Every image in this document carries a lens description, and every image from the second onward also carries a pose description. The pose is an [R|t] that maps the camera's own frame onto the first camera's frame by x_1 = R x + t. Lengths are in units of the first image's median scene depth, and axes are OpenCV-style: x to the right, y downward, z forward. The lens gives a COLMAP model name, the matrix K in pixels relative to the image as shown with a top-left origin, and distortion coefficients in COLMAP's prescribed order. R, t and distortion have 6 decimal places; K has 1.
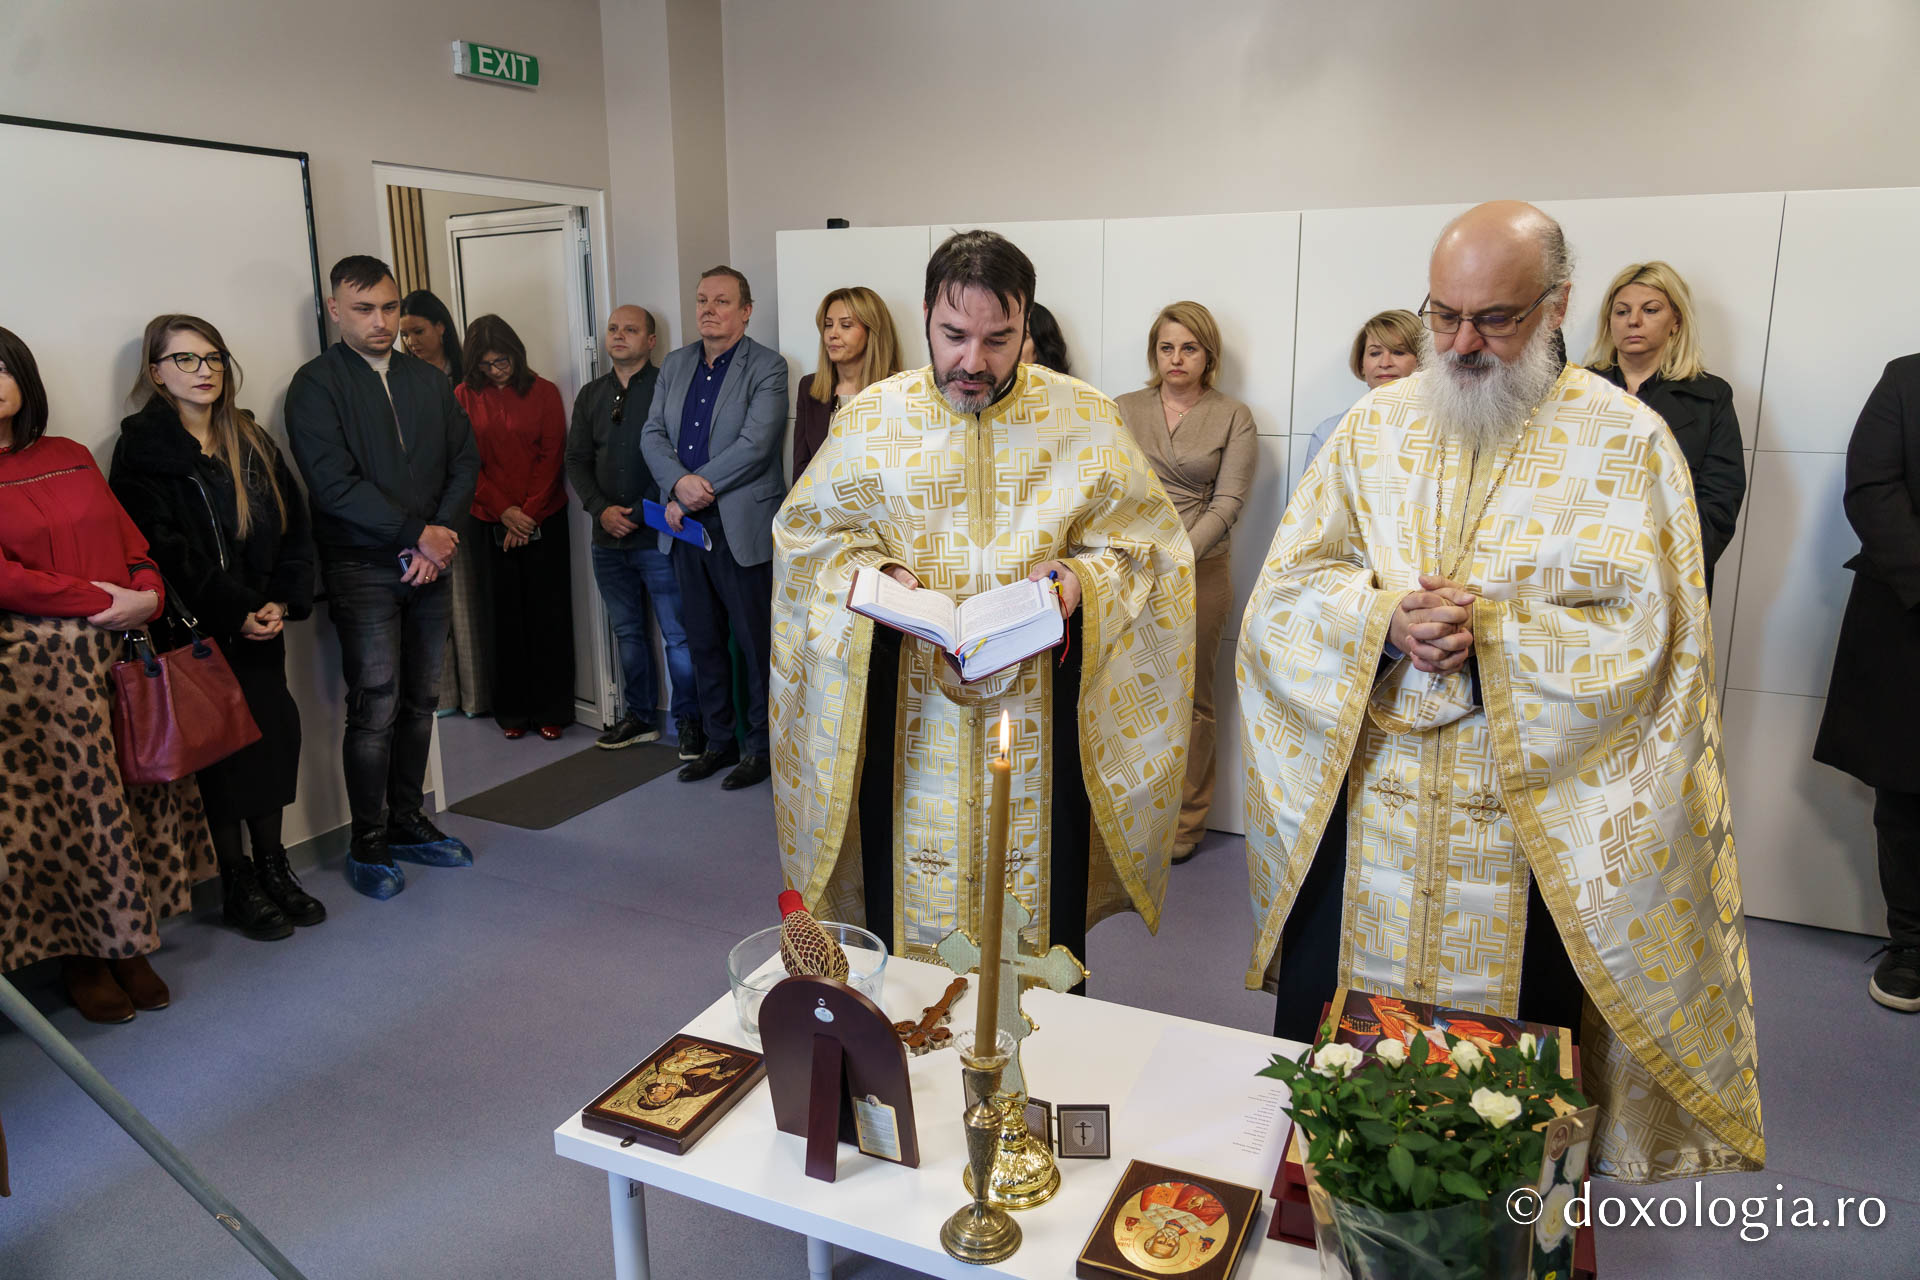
lens RADIAL K [[1338.3, 0, 888.7], [0, 1338.3, 597.0], [0, 0, 1]] dist [-0.000344, 0.268965]
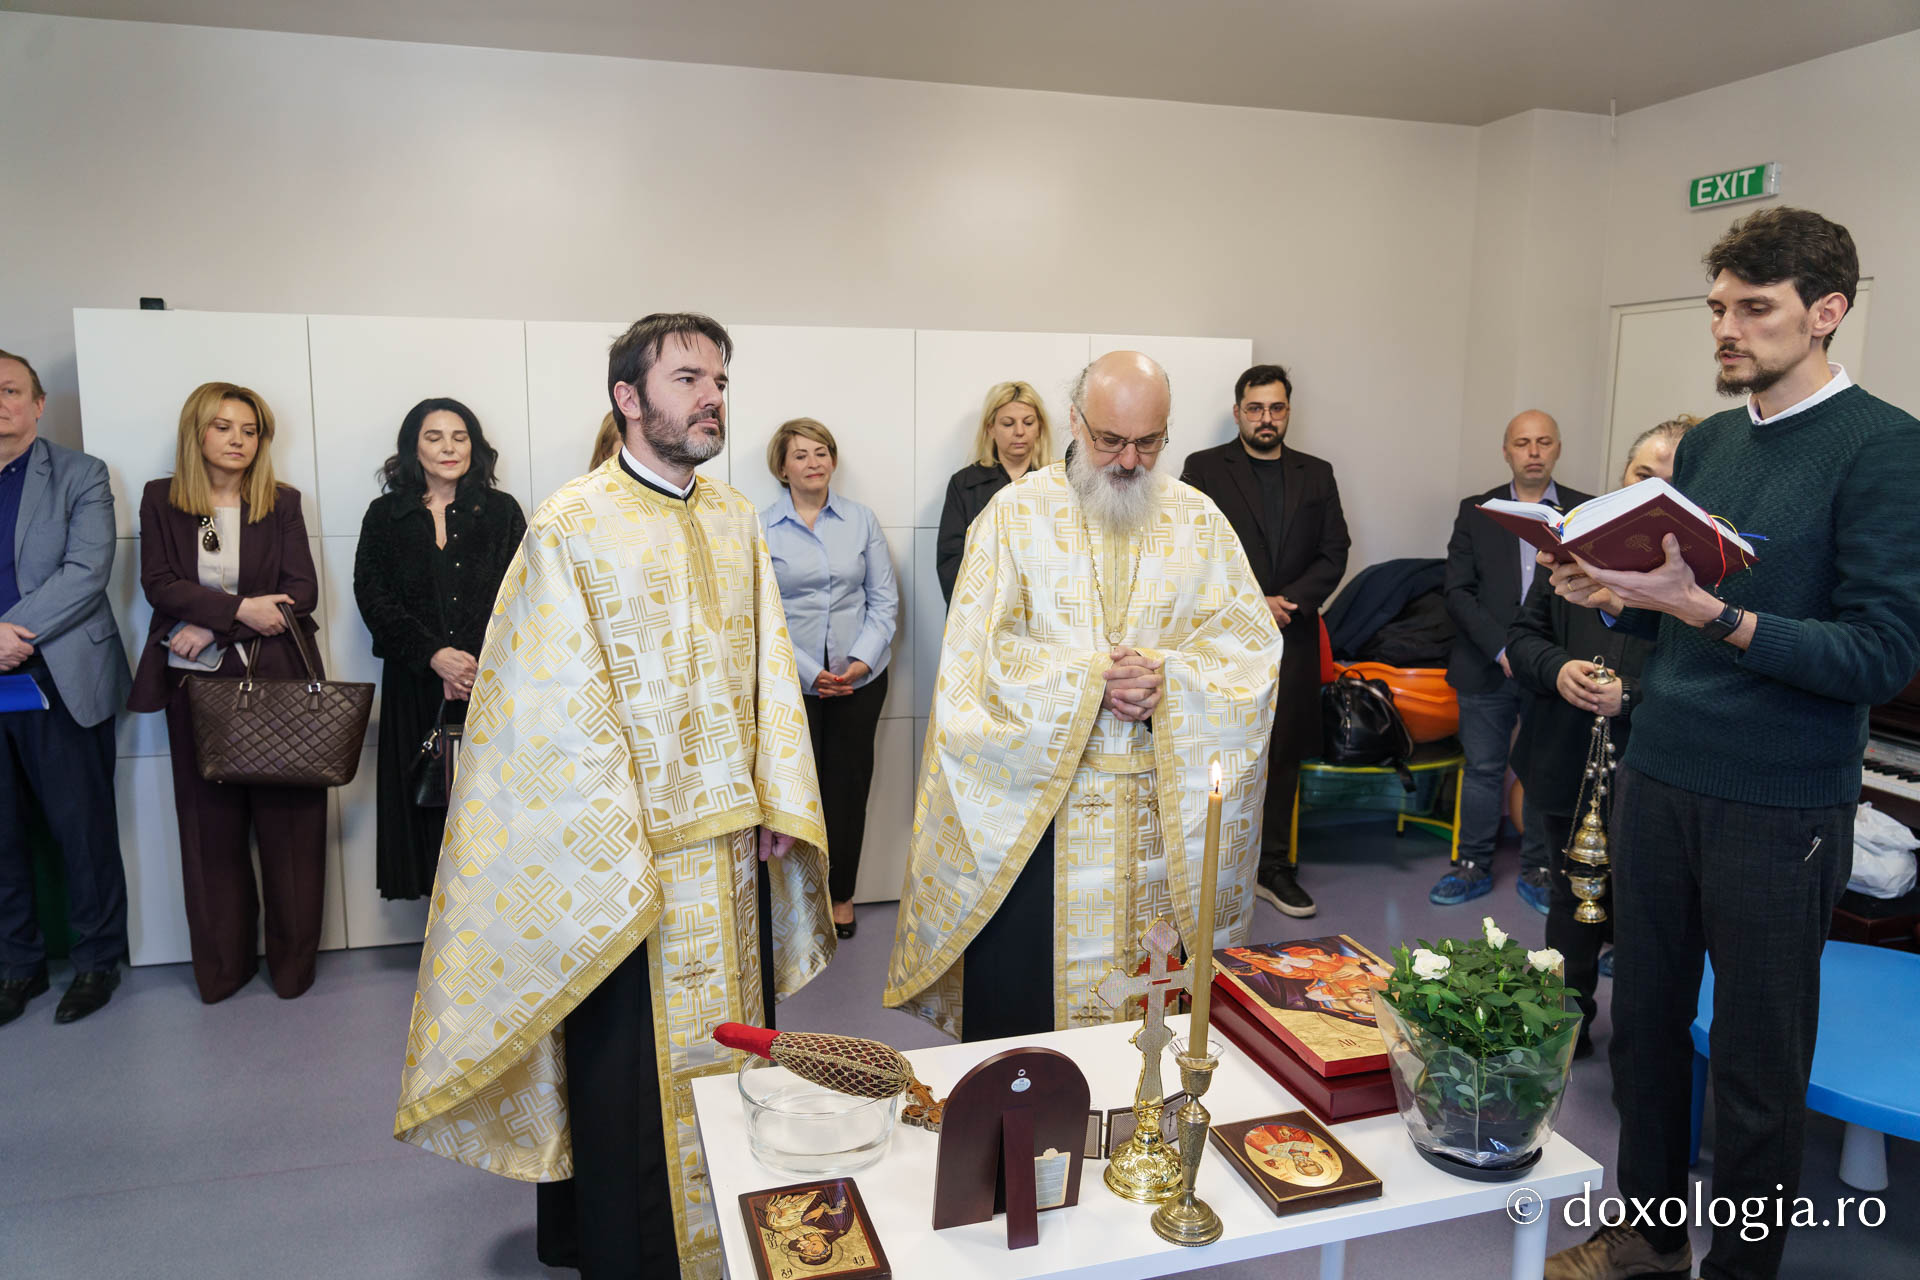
lens RADIAL K [[1338.3, 0, 888.7], [0, 1338.3, 597.0], [0, 0, 1]] dist [-0.000344, 0.268965]
pose [[0.761729, -0.090505, 0.641544, -0.264890], [0.130600, 0.991318, -0.015218, -0.025045], [-0.634597, 0.095378, 0.766936, 0.069026]]
